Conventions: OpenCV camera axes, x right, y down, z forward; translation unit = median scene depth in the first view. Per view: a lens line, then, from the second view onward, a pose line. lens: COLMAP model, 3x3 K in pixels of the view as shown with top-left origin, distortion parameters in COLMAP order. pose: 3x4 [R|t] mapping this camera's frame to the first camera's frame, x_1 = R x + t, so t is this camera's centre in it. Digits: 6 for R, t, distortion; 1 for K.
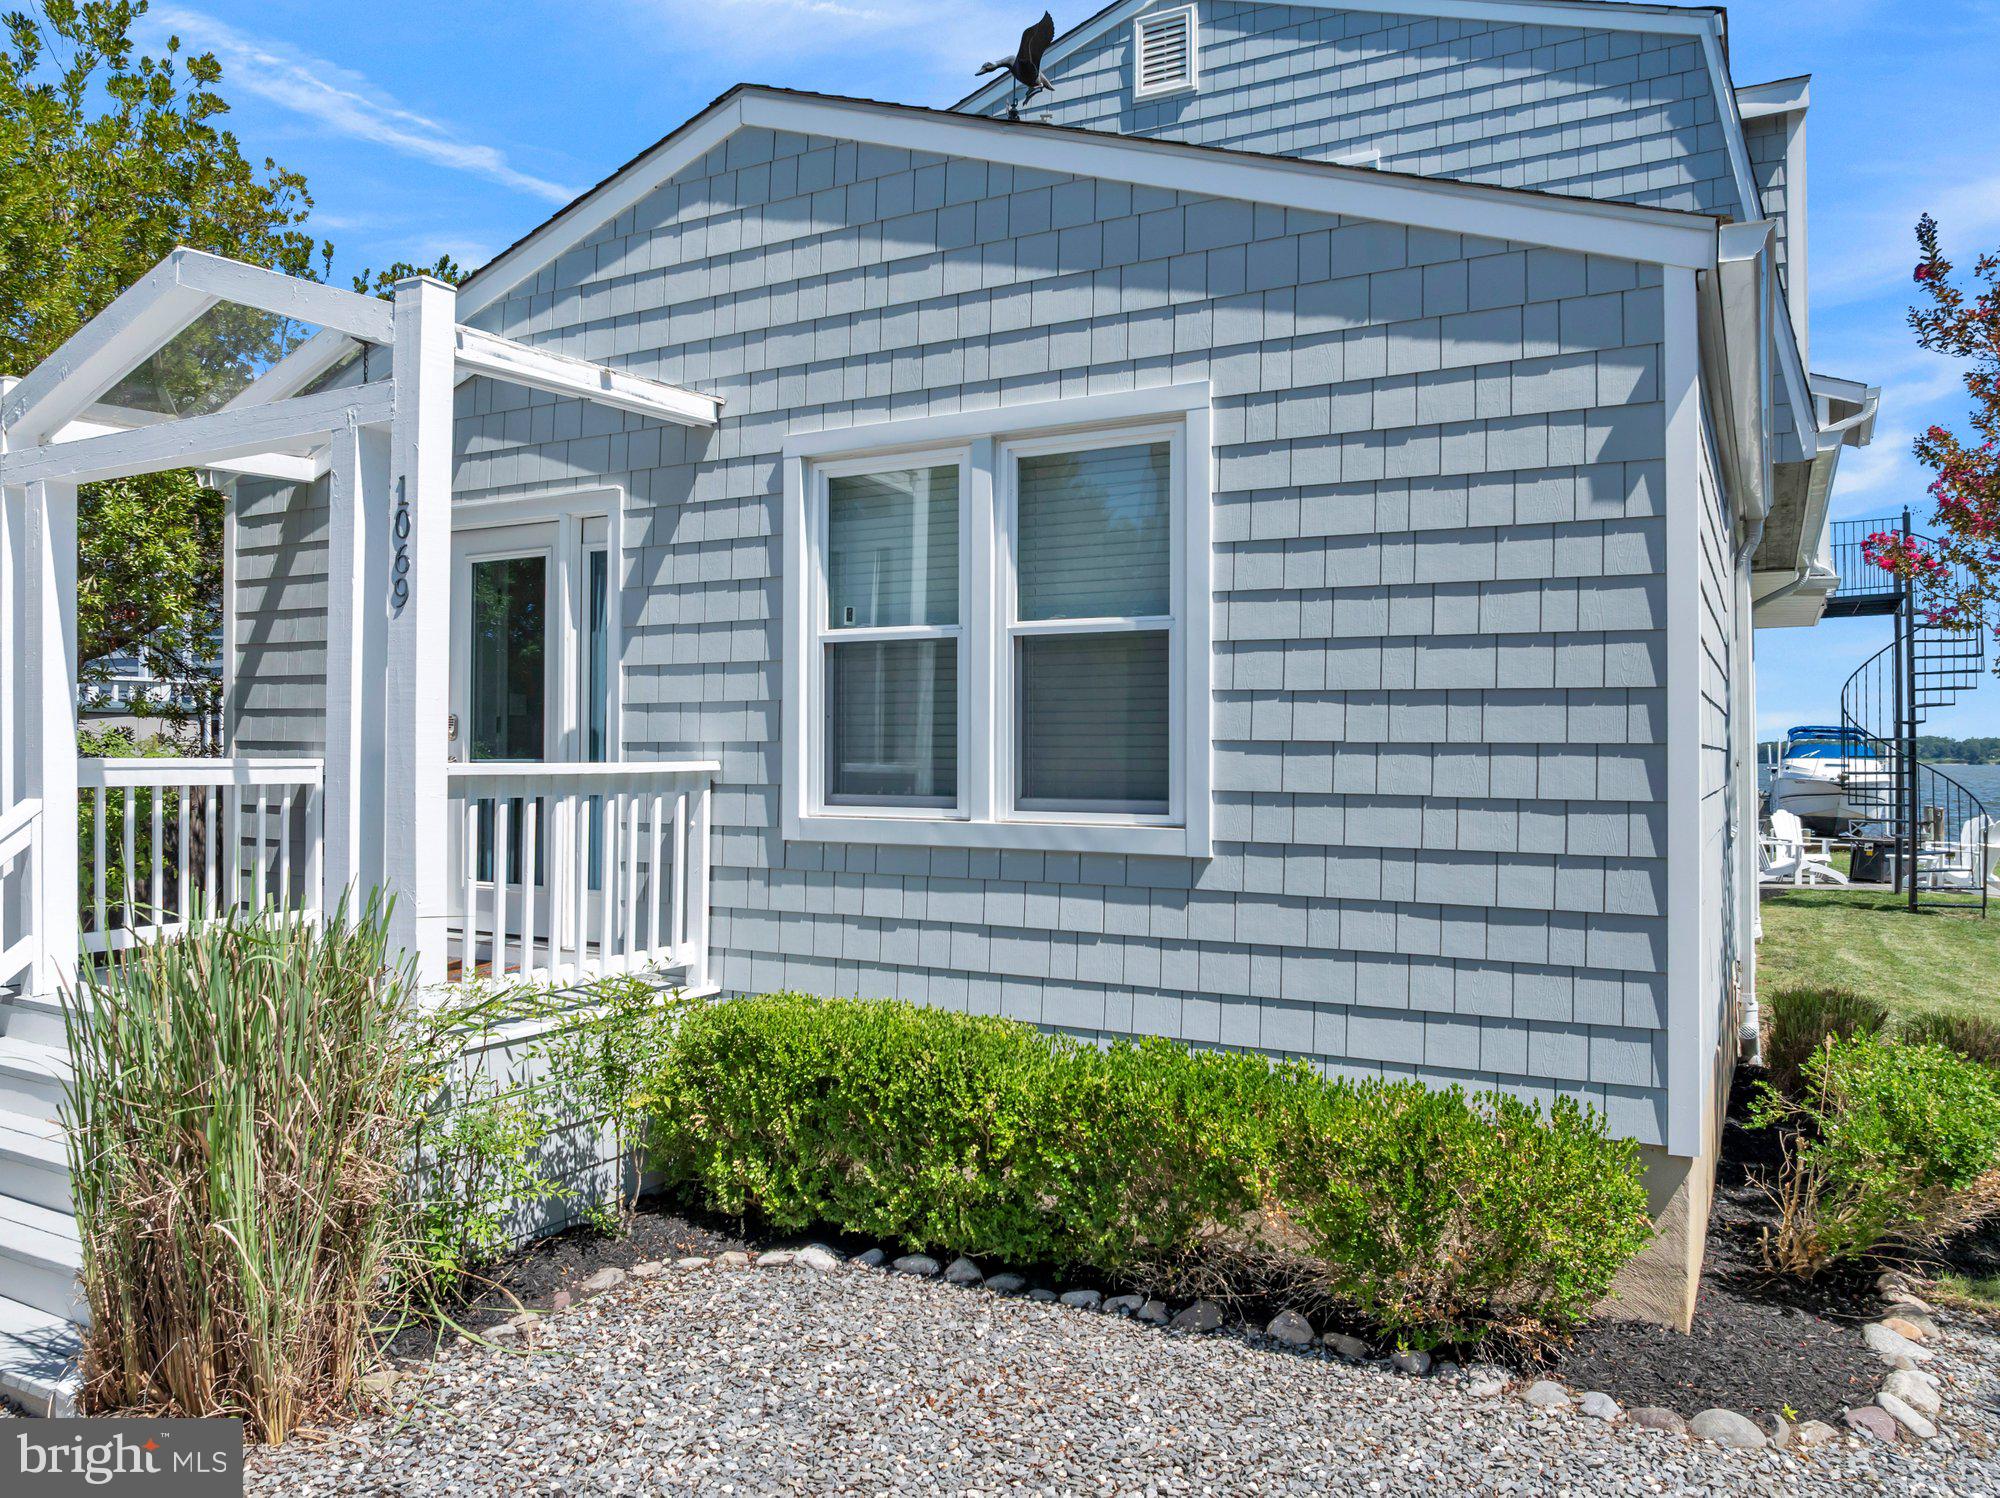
lens RADIAL K [[1431.1, 0, 1011.3], [0, 1431.1, 746.8], [0, 0, 1]] dist [-0.009962, -0.002699]
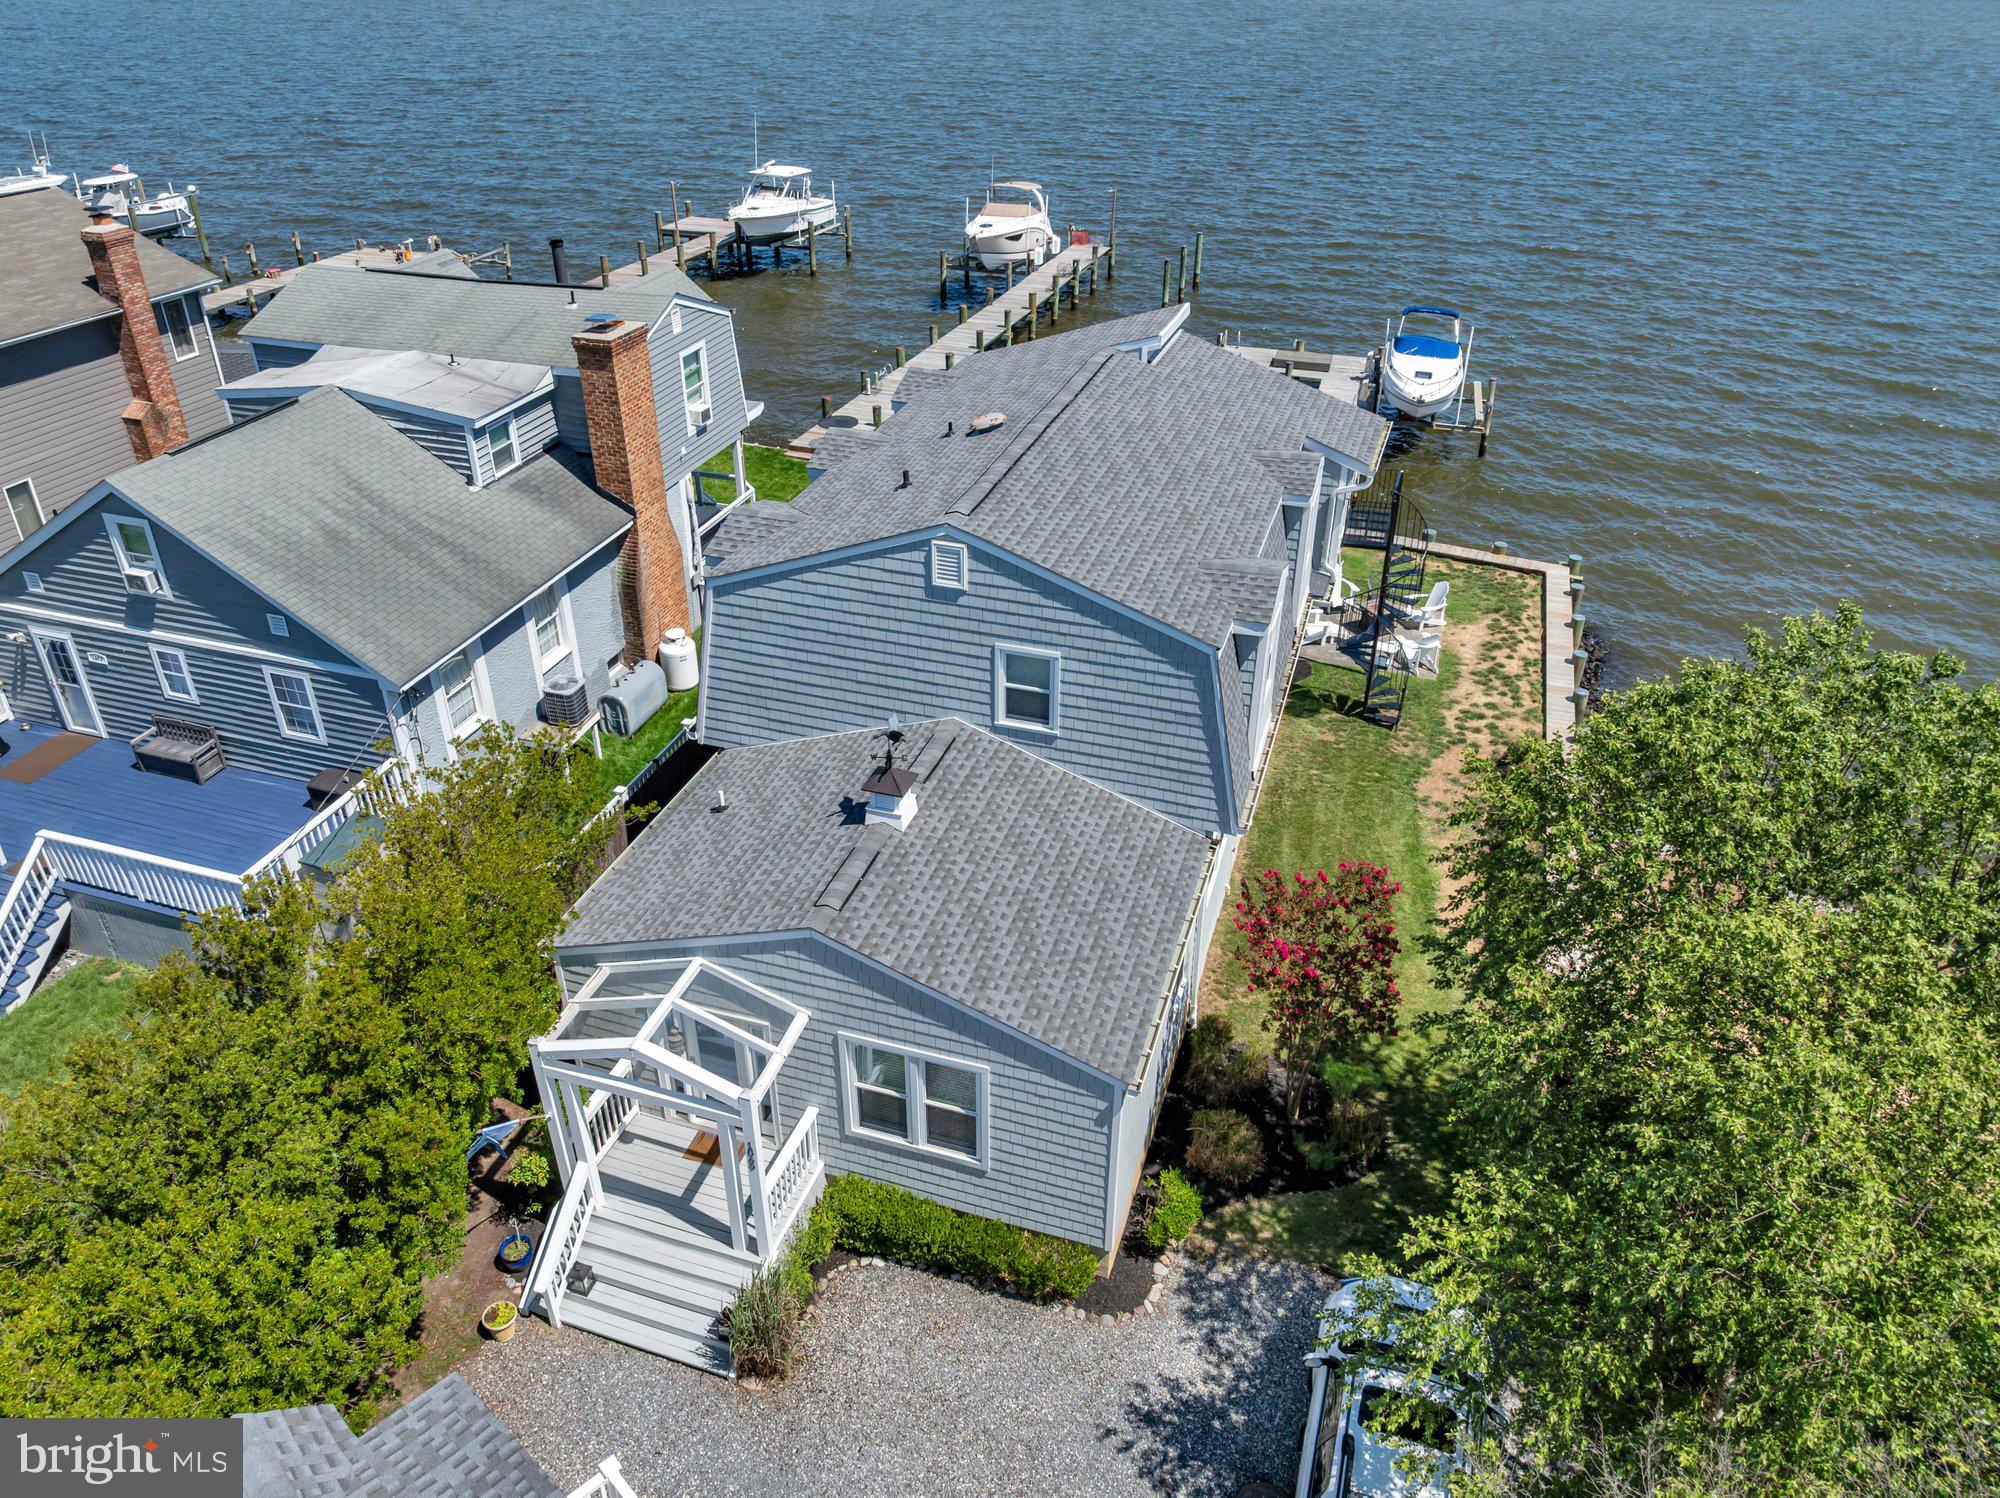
lens RADIAL K [[1431.1, 0, 990.8], [0, 1431.1, 746.2], [0, 0, 1]] dist [-0.009962, -0.002699]
pose [[0.985039, -0.093570, 0.144715, -0.246240], [0.003357, 0.850013, 0.526751, -2.483093], [-0.172297, -0.518385, 0.837610, -1.282163]]
